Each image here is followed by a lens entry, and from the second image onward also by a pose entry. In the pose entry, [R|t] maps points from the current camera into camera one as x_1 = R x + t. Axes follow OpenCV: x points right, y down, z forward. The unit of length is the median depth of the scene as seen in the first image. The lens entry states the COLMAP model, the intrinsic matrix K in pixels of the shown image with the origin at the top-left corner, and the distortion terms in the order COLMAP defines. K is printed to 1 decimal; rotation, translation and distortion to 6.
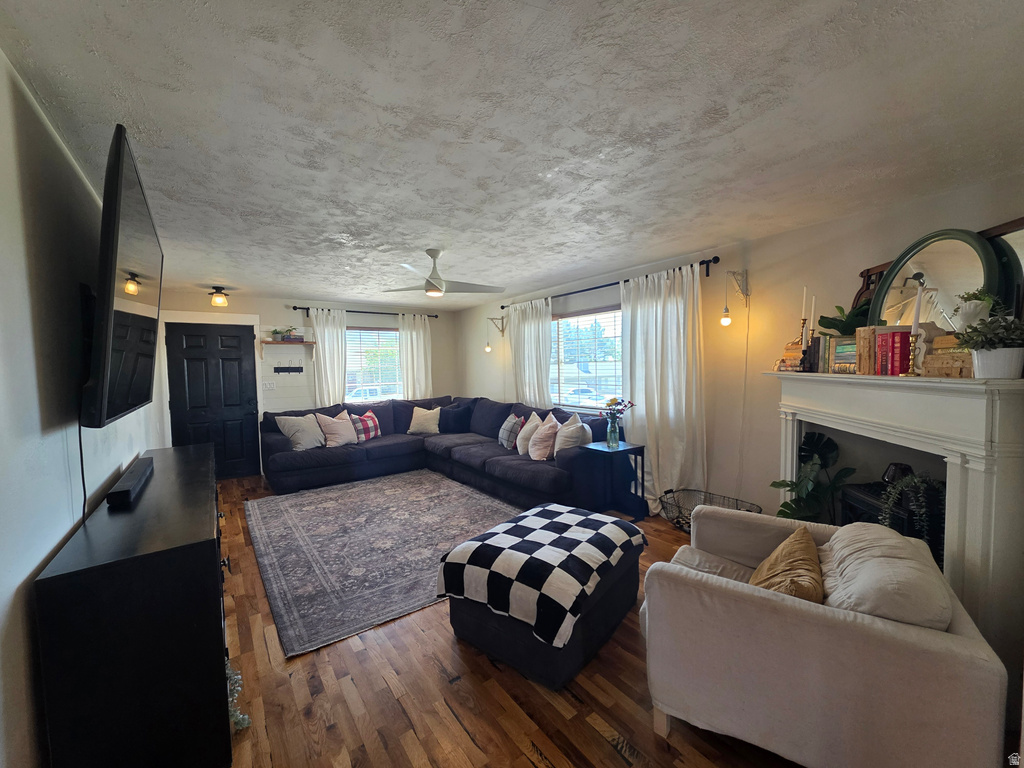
lens RADIAL K [[407.1, 0, 511.6], [0, 407.1, 382.9], [0, 0, 1]] dist [0.001883, 0.000799]
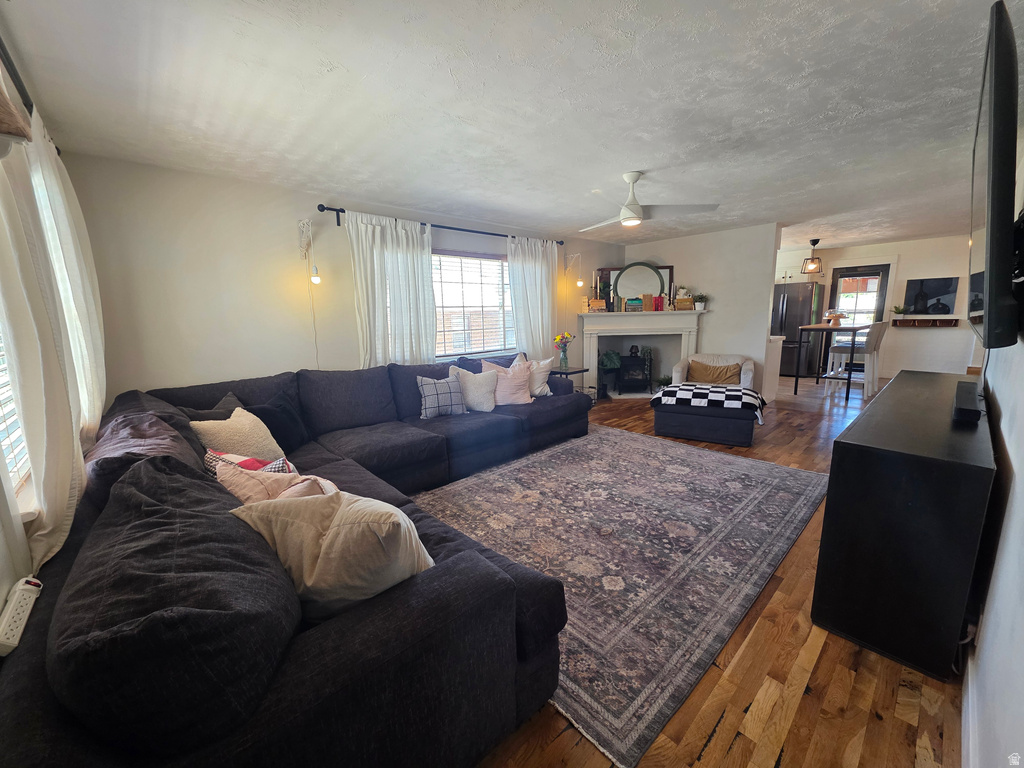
lens RADIAL K [[407.1, 0, 514.9], [0, 407.1, 386.8], [0, 0, 1]] dist [0.001883, 0.000799]
pose [[-0.102212, -0.150106, 0.983372, -0.895472], [0.071494, 0.984885, 0.157768, -0.010499], [-0.992190, 0.086431, -0.089936, 1.090751]]
